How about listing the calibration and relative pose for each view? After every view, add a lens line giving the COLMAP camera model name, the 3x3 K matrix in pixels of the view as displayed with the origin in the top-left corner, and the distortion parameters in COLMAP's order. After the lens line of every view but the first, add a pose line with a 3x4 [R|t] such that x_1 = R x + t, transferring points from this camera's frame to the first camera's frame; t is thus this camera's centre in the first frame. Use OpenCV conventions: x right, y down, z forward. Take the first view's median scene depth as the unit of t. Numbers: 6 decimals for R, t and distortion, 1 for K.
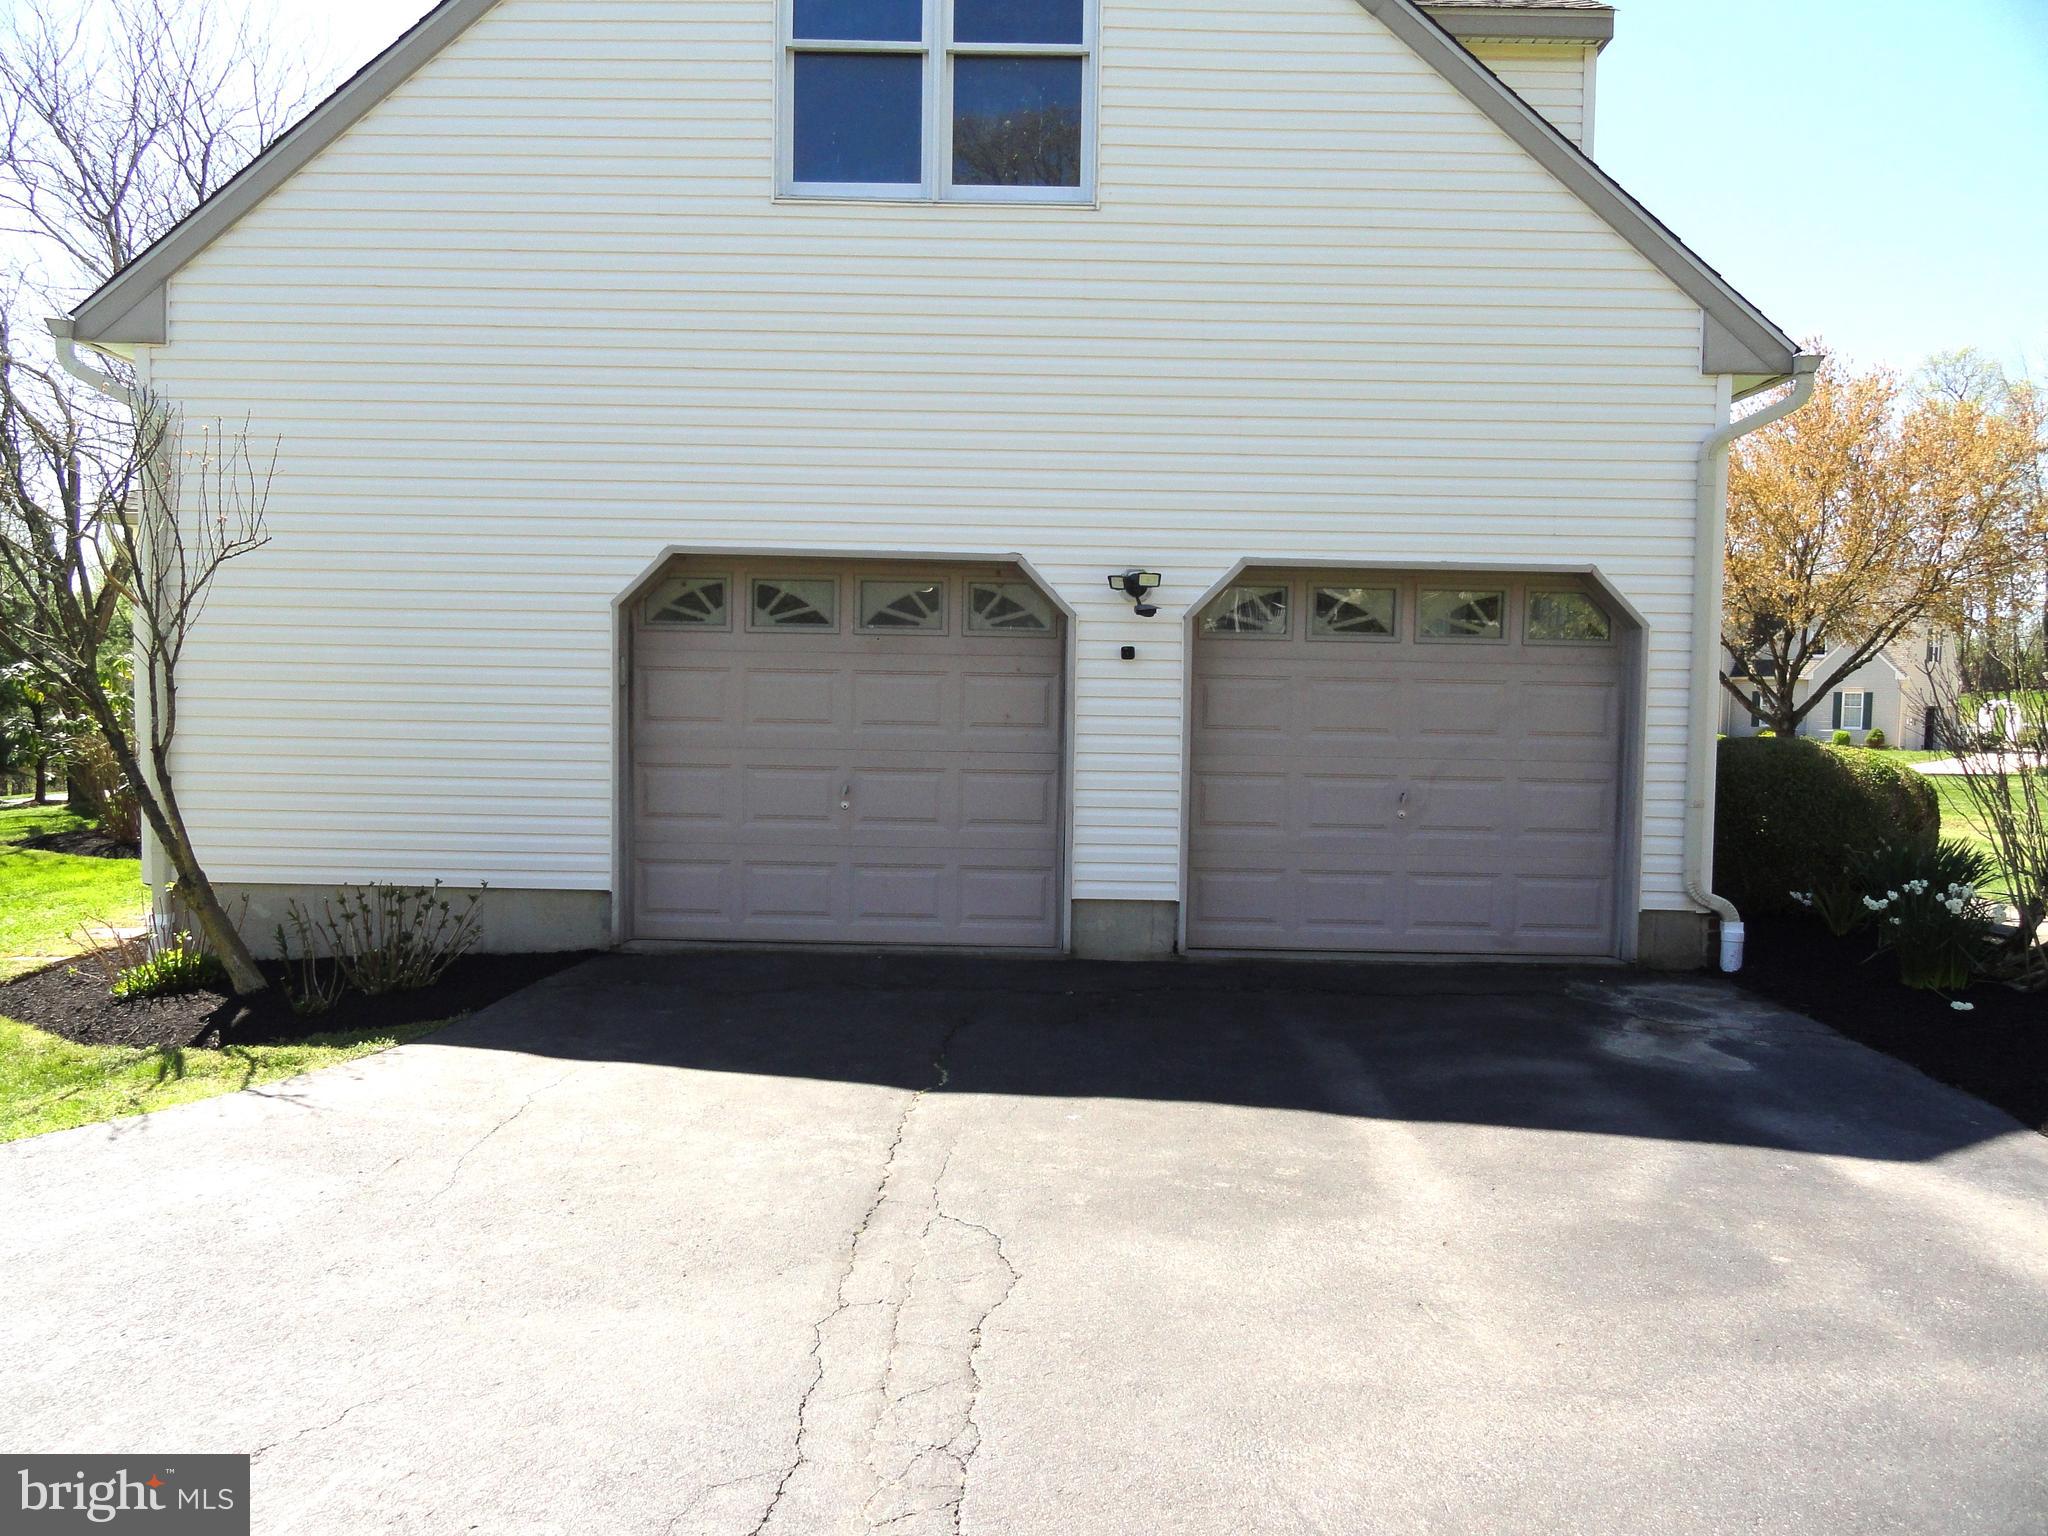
lens RADIAL K [[1424.7, 0, 1018.6], [0, 1424.7, 779.1], [0, 0, 1]] dist [-0.015835, 0.015462]
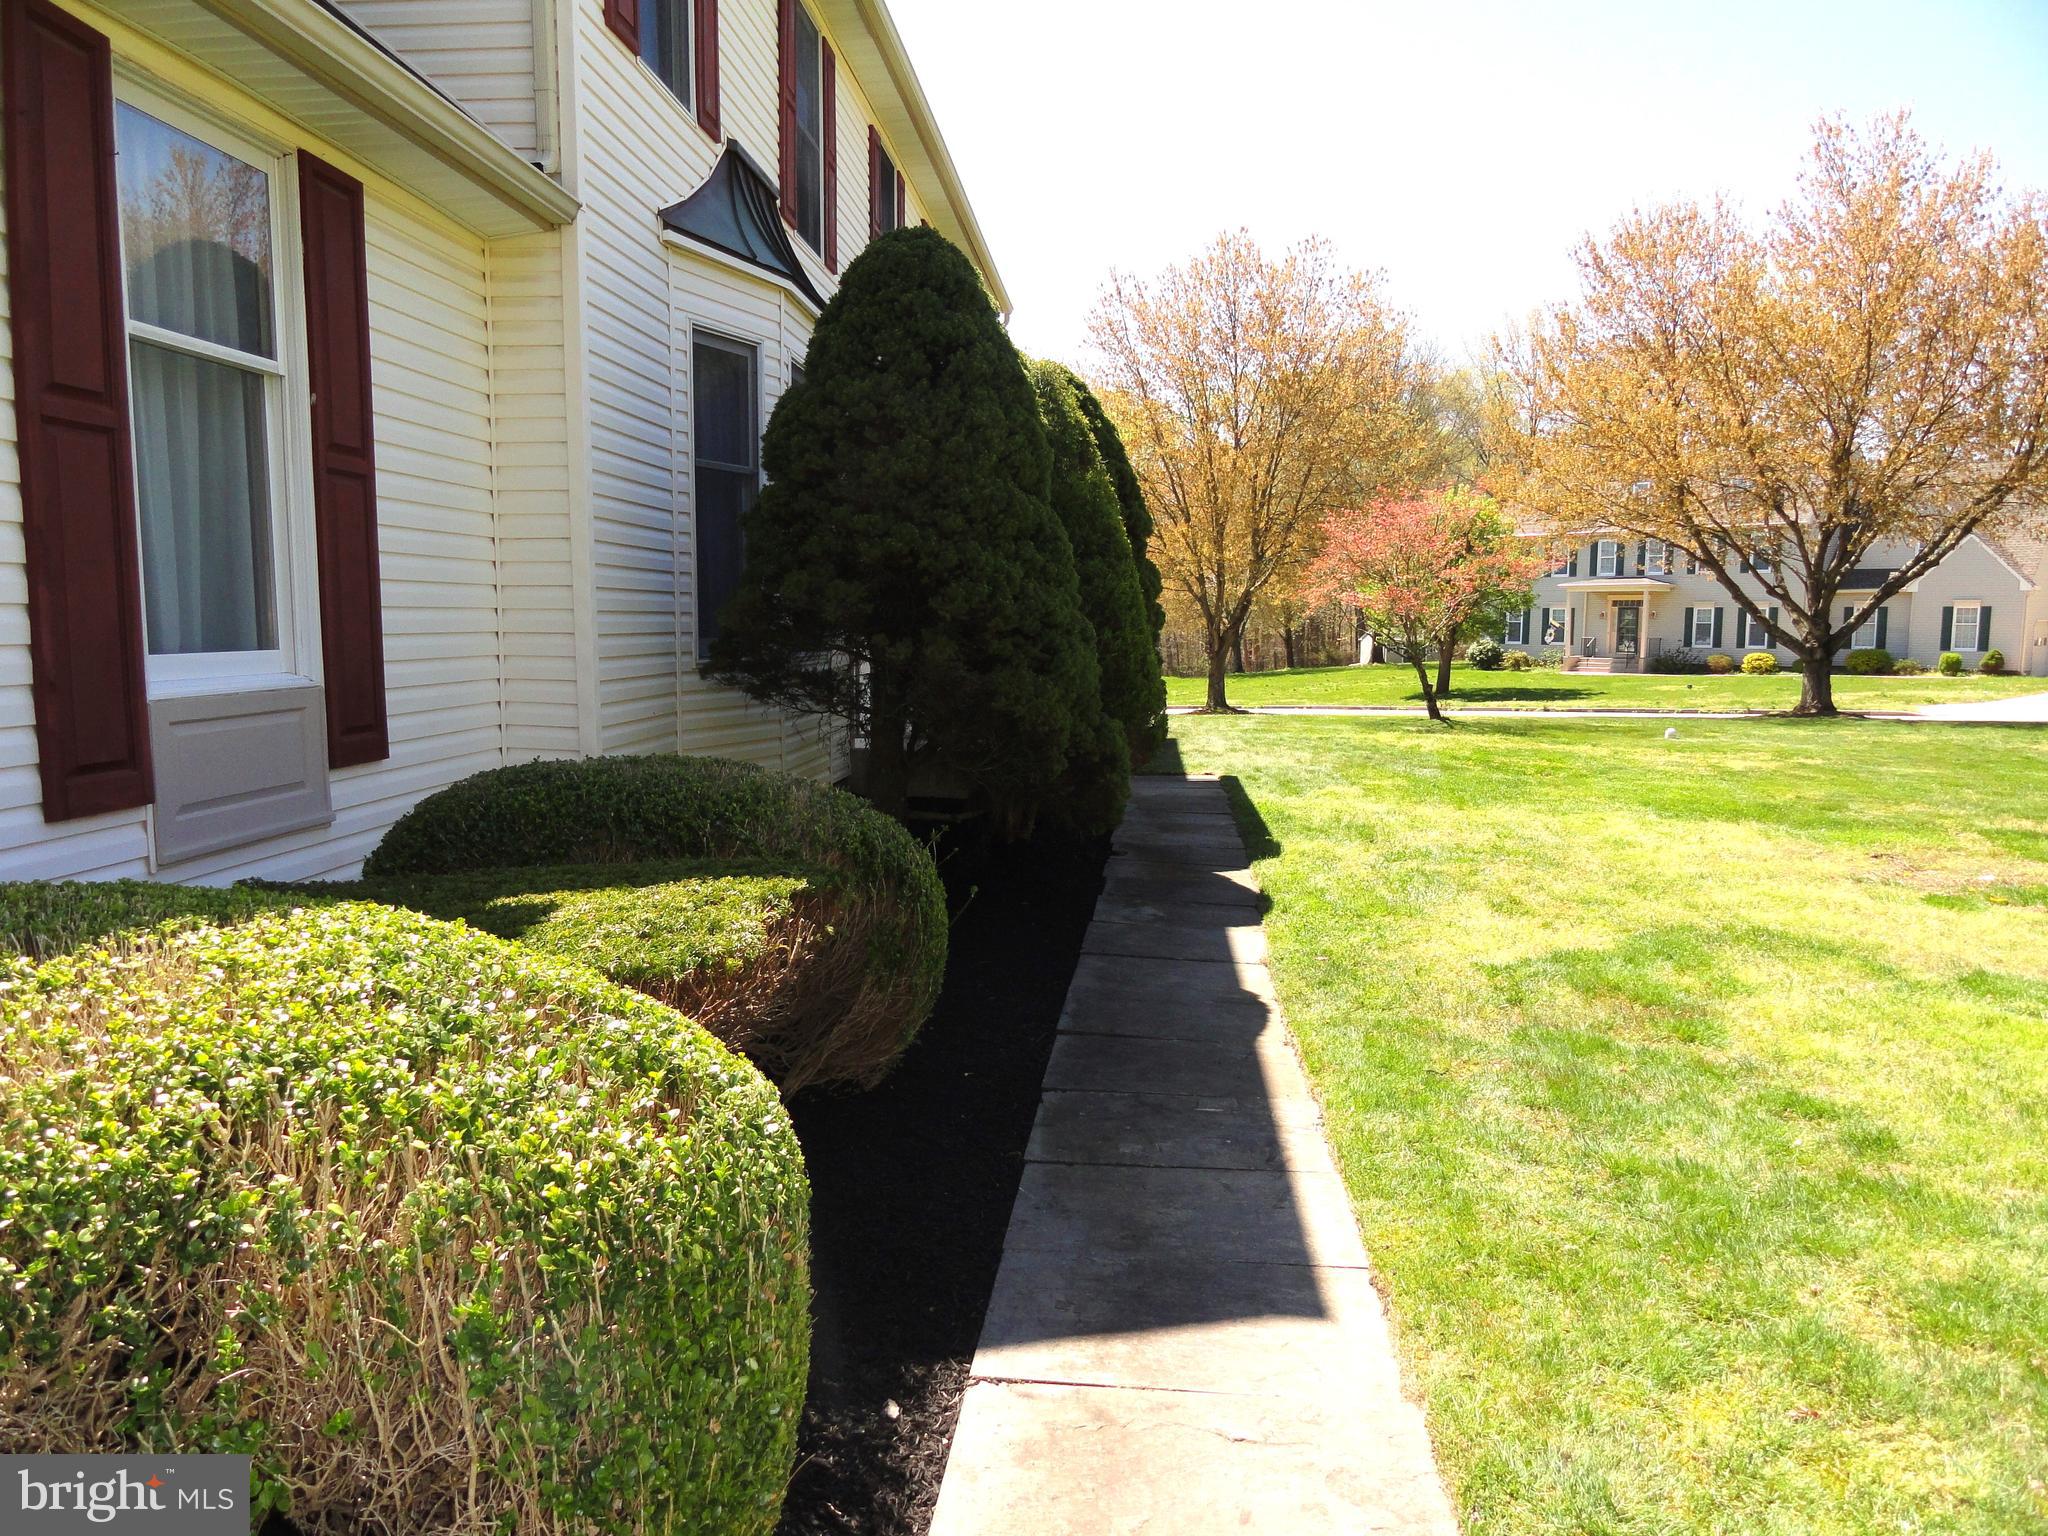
lens RADIAL K [[1424.7, 0, 1020.4], [0, 1424.7, 767.5], [0, 0, 1]] dist [-0.015835, 0.015462]
pose [[0.996686, -0.004254, -0.081236, 0.854048], [0.007874, 0.998987, 0.044302, -0.066958], [0.080965, -0.044795, 0.995710, 1.027782]]
